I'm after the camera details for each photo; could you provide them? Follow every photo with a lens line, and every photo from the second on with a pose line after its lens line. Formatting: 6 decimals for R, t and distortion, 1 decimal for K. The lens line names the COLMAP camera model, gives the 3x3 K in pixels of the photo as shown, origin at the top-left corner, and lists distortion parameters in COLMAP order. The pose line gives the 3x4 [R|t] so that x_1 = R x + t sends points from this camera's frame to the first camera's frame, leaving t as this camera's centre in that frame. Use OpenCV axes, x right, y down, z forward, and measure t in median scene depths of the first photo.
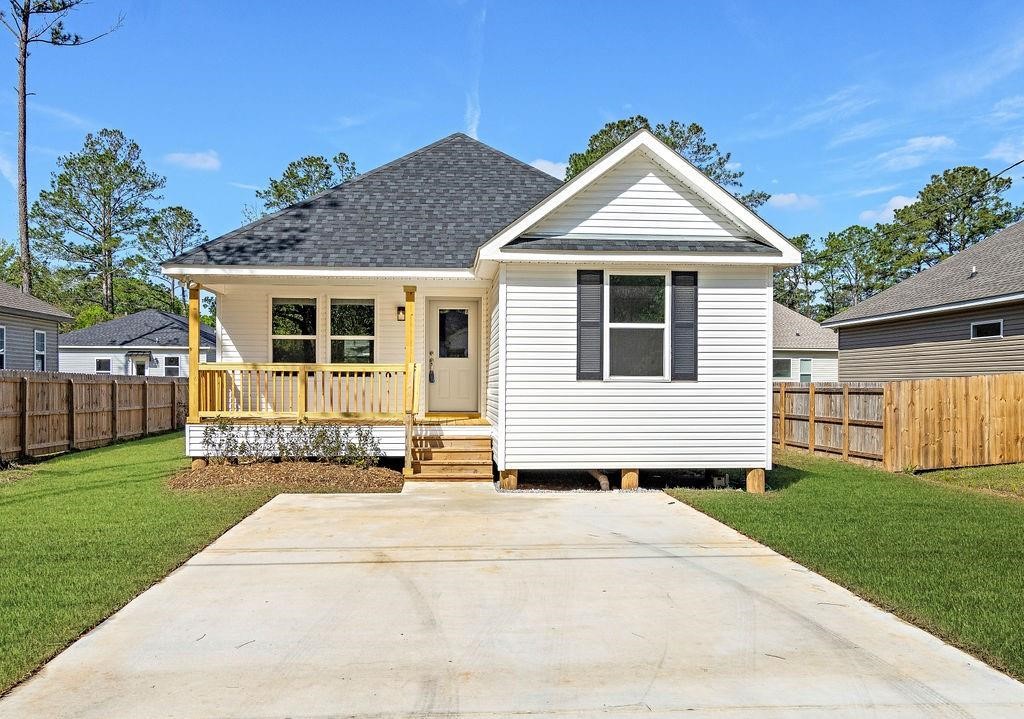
lens RADIAL K [[831.7, 0, 515.6], [0, 831.7, 389.3], [0, 0, 1]] dist [0.003843, -0.003776]
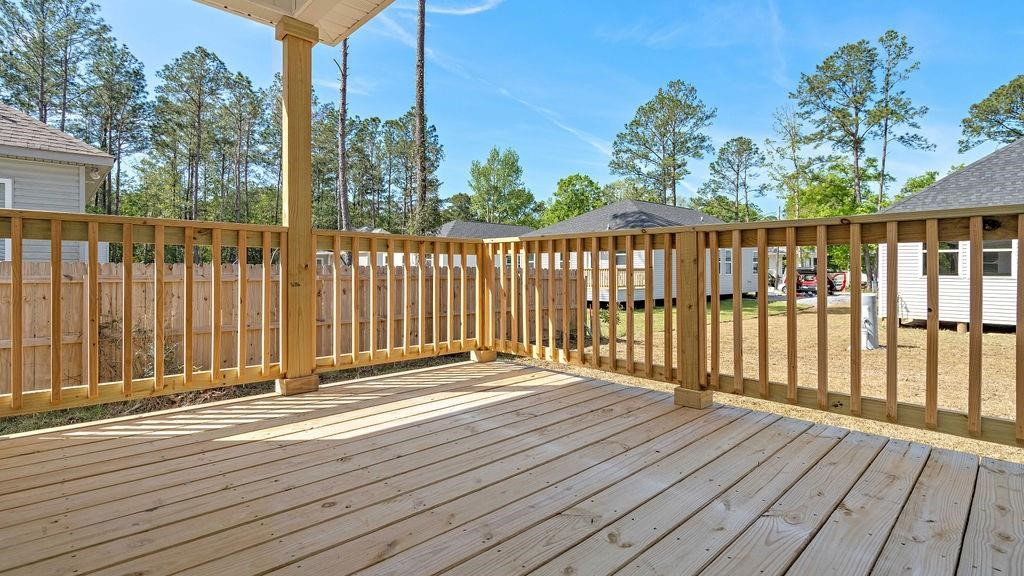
lens RADIAL K [[496.4, 0, 507.9], [0, 496.4, 275.9], [0, 0, 1]] dist [-0.000702, -0.000043]
pose [[0.634244, 0.005069, -0.773117, -0.274380], [-0.001707, 0.999985, 0.005156, -0.036774], [0.773131, -0.001951, 0.634243, 1.823282]]
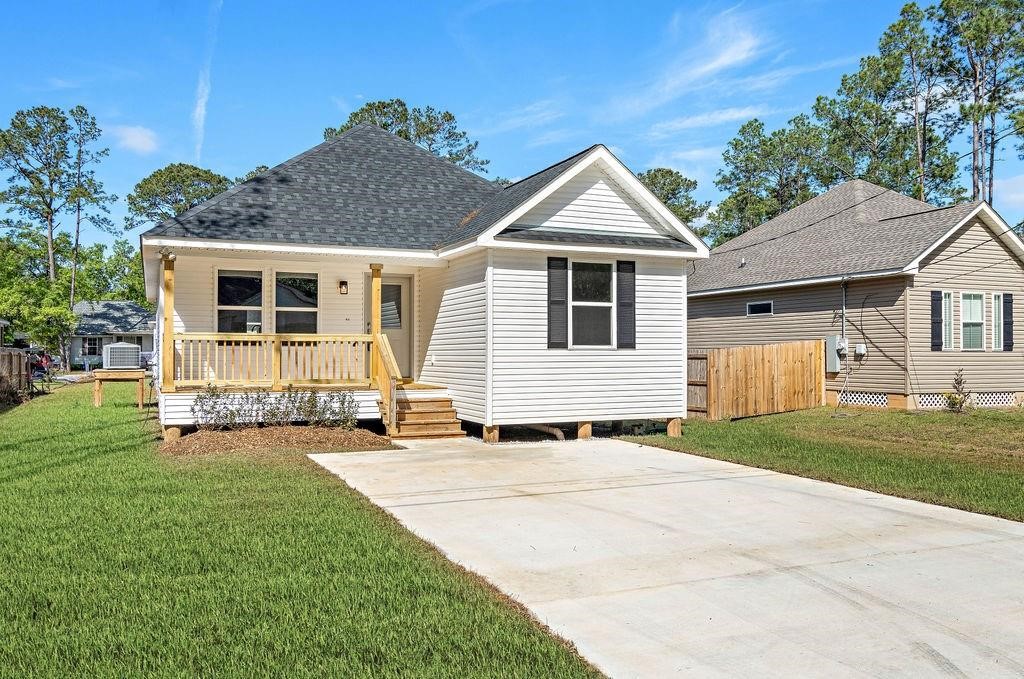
lens RADIAL K [[805.4, 0, 512.0], [0, 805.4, 339.5], [0, 0, 1]] dist [0.012813, 0.009719]
pose [[0.942966, 0.000853, 0.332888, -0.328879], [0.006600, 0.999752, -0.021255, 0.000267], [-0.332824, 0.022240, 0.942727, -0.070819]]
